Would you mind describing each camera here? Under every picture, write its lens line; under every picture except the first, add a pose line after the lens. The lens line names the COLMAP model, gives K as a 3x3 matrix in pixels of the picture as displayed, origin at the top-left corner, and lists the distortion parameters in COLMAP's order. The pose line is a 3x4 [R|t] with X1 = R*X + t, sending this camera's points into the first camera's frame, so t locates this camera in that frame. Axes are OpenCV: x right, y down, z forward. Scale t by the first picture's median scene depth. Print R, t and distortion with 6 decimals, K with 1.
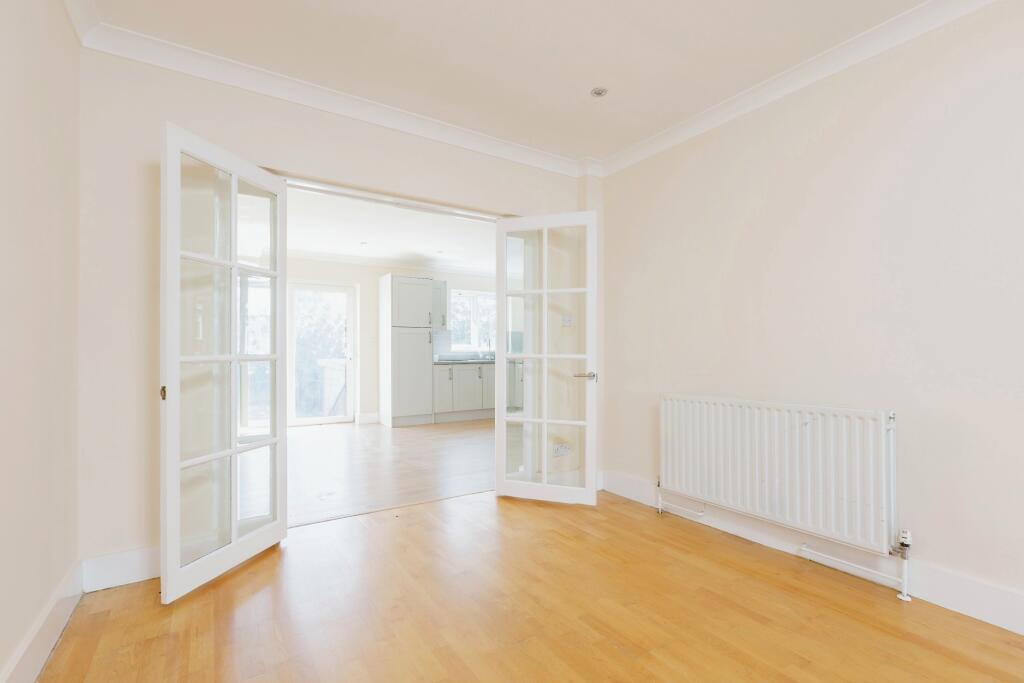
lens RADIAL K [[467.8, 0, 507.5], [0, 467.8, 345.0], [0, 0, 1]] dist [0.001738, -0.000731]
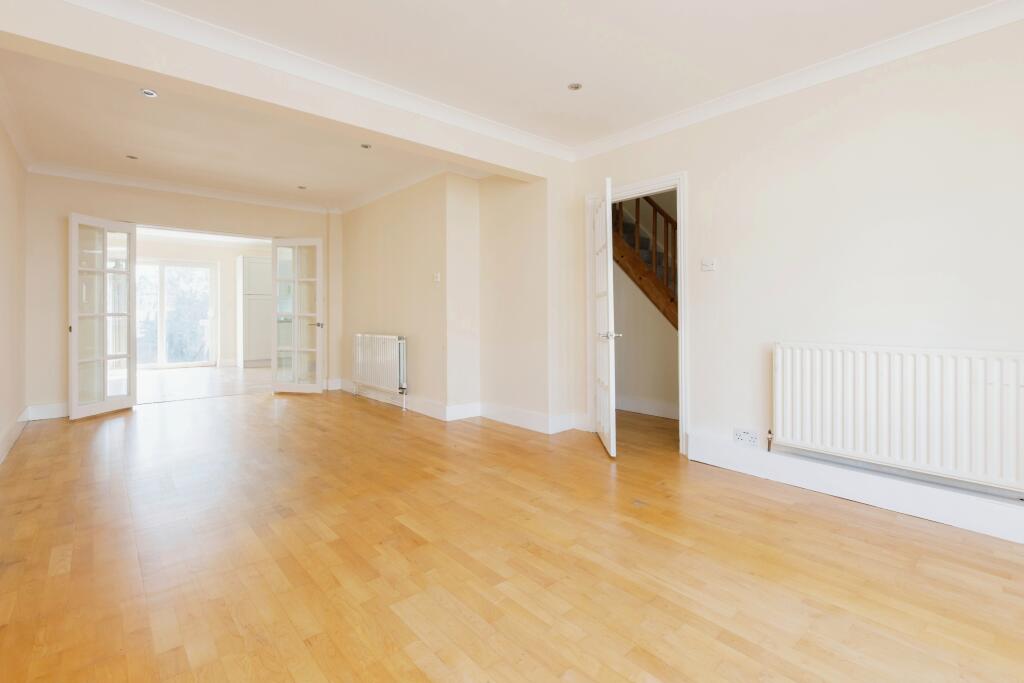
lens RADIAL K [[467.8, 0, 505.2], [0, 467.8, 317.6], [0, 0, 1]] dist [0.001738, -0.000731]
pose [[0.988202, 0.002357, 0.153136, 0.300724], [-0.005338, 0.999804, 0.019059, -0.001830], [-0.153061, -0.019652, 0.988021, -0.468723]]
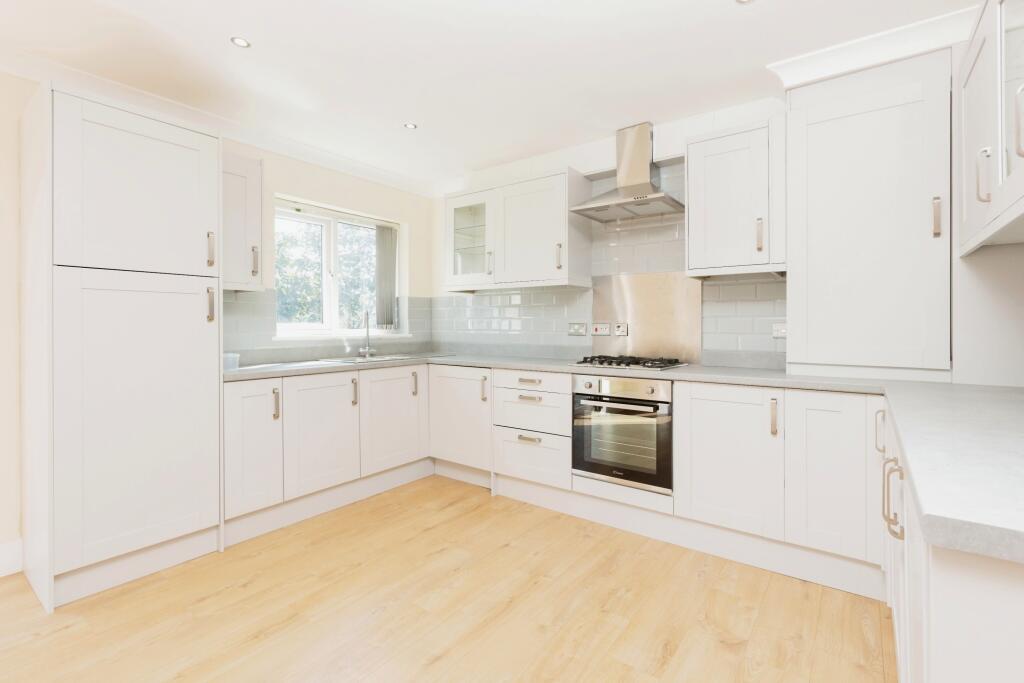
lens RADIAL K [[467.8, 0, 515.0], [0, 467.8, 326.6], [0, 0, 1]] dist [0.001738, -0.000731]
pose [[0.934219, 0.000131, 0.356700, -0.084251], [-0.006161, 0.999857, 0.015768, -0.007591], [-0.356647, -0.016928, 0.934086, 0.638613]]
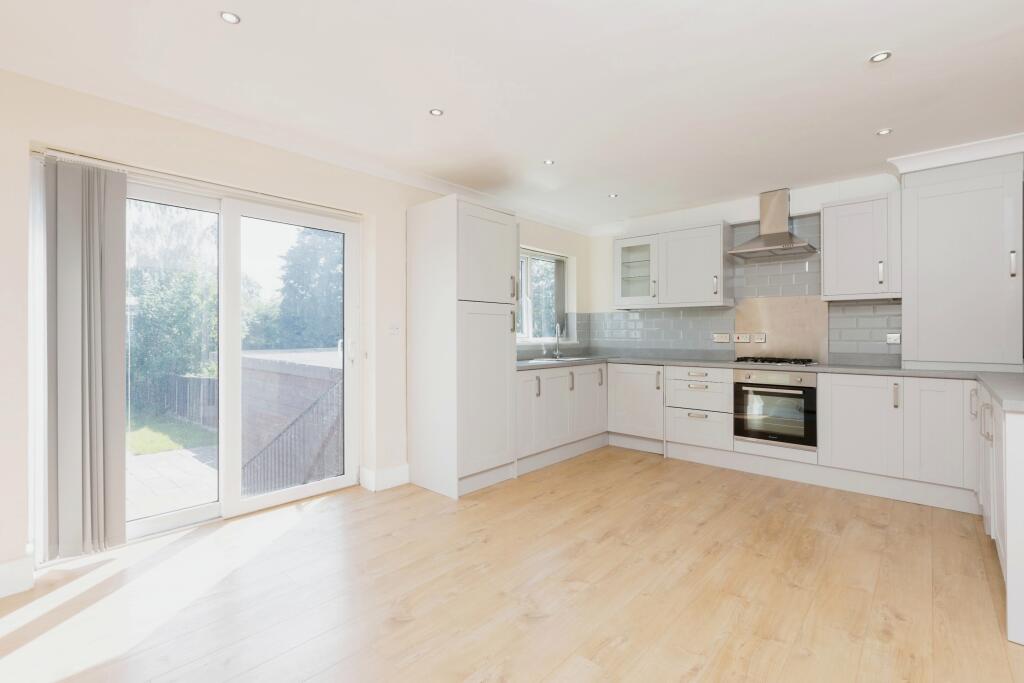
lens RADIAL K [[467.8, 0, 513.7], [0, 467.8, 334.0], [0, 0, 1]] dist [0.001738, -0.000731]
pose [[0.963168, 0.002909, 0.268883, -0.329086], [-0.006404, 0.999906, 0.012123, -0.009004], [-0.268823, -0.013399, 0.963096, 0.507151]]
